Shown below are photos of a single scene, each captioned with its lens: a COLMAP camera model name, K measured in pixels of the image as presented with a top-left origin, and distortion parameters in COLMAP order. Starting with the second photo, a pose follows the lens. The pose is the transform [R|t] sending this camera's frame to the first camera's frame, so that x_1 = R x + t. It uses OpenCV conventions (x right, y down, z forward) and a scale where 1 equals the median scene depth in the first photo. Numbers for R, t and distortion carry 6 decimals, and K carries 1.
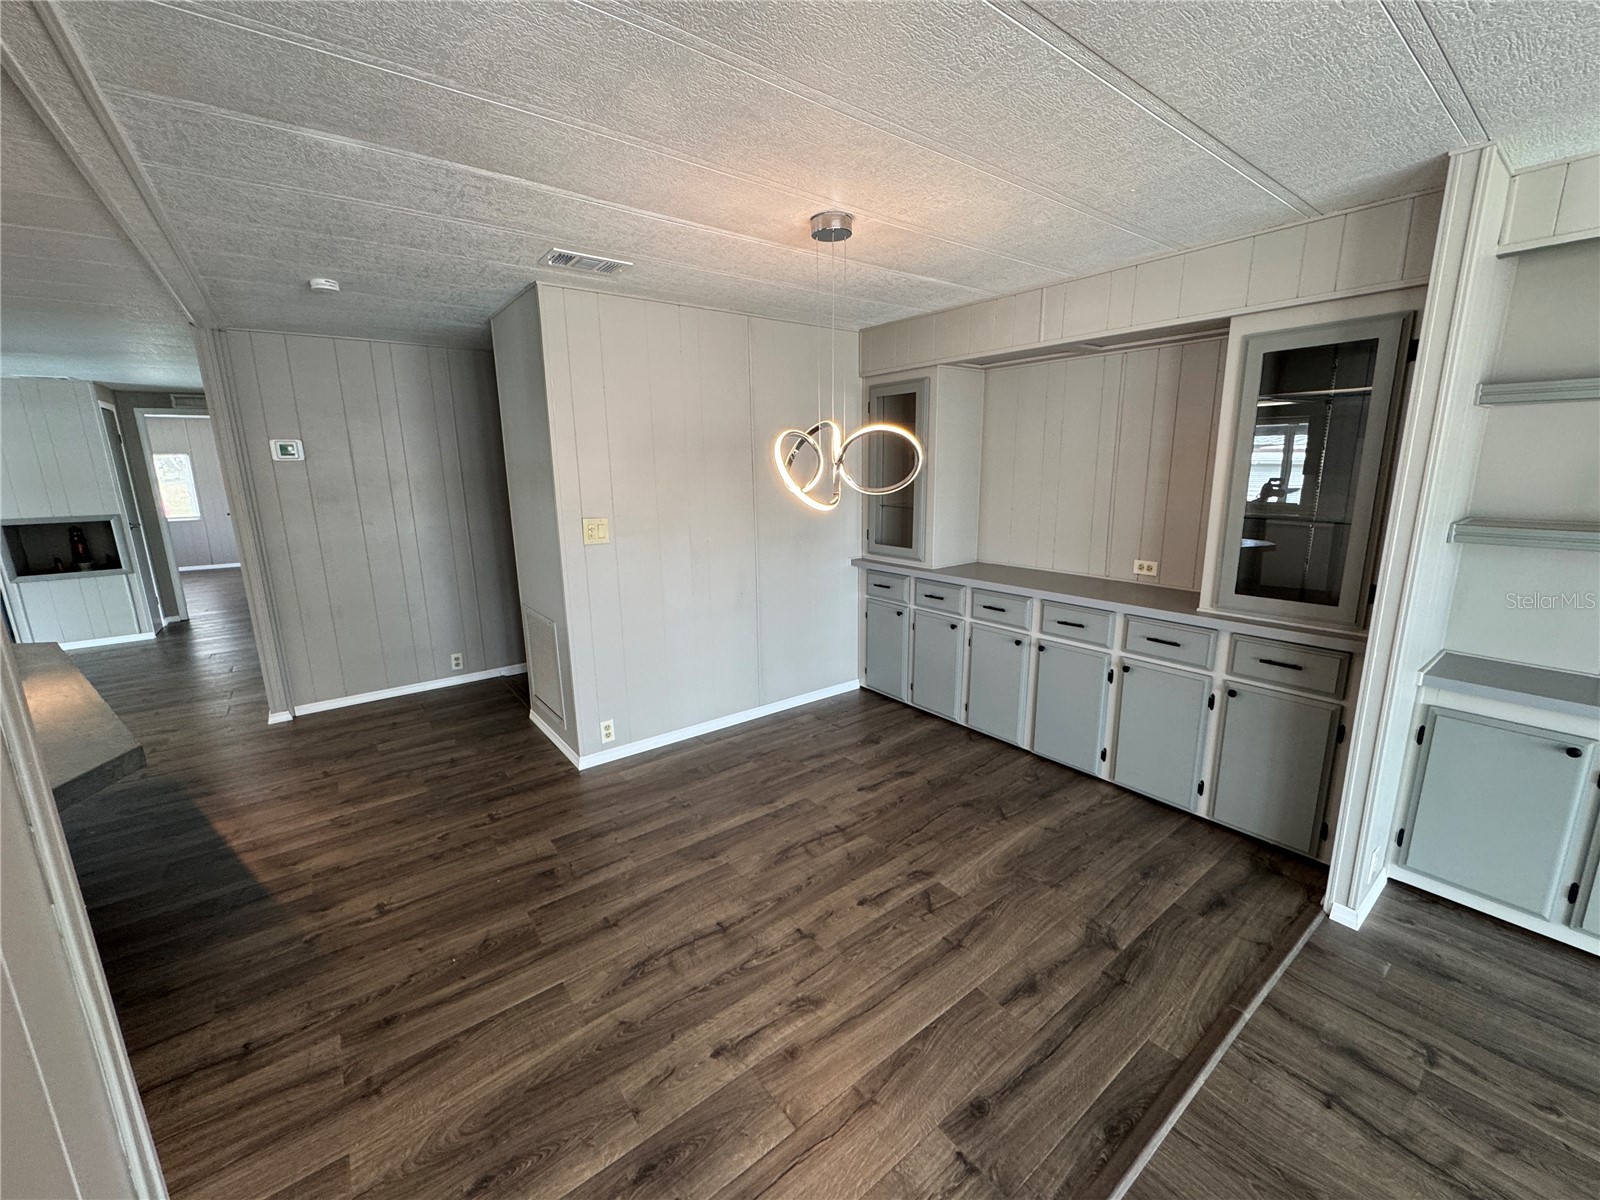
lens RADIAL K [[636.0, 0, 801.0], [0, 636.0, 593.7], [0, 0, 1]] dist [0.000466, -0.000333]
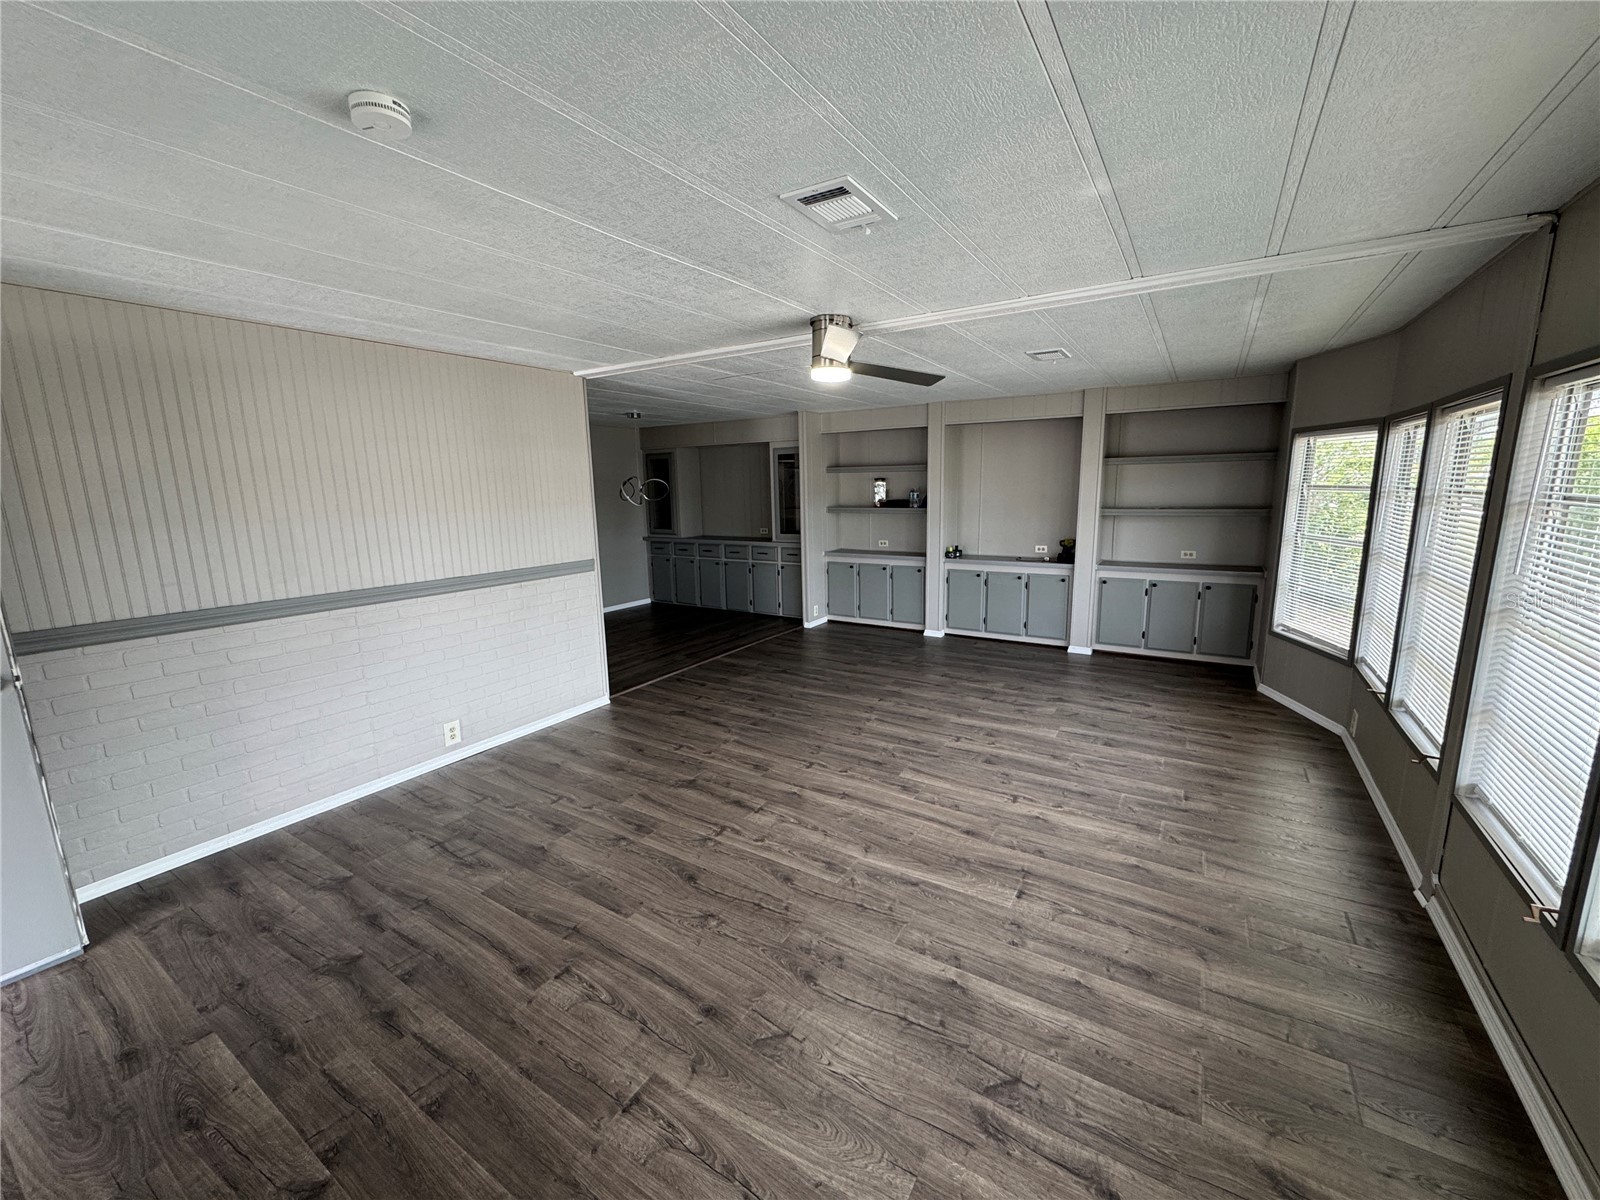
lens RADIAL K [[636.0, 0, 804.9], [0, 636.0, 594.2], [0, 0, 1]] dist [0.000466, -0.000333]
pose [[0.936333, -0.070483, 0.343966, -0.177255], [0.082162, 0.996429, -0.019476, 0.250718], [-0.341365, 0.046497, 0.938780, -1.300427]]
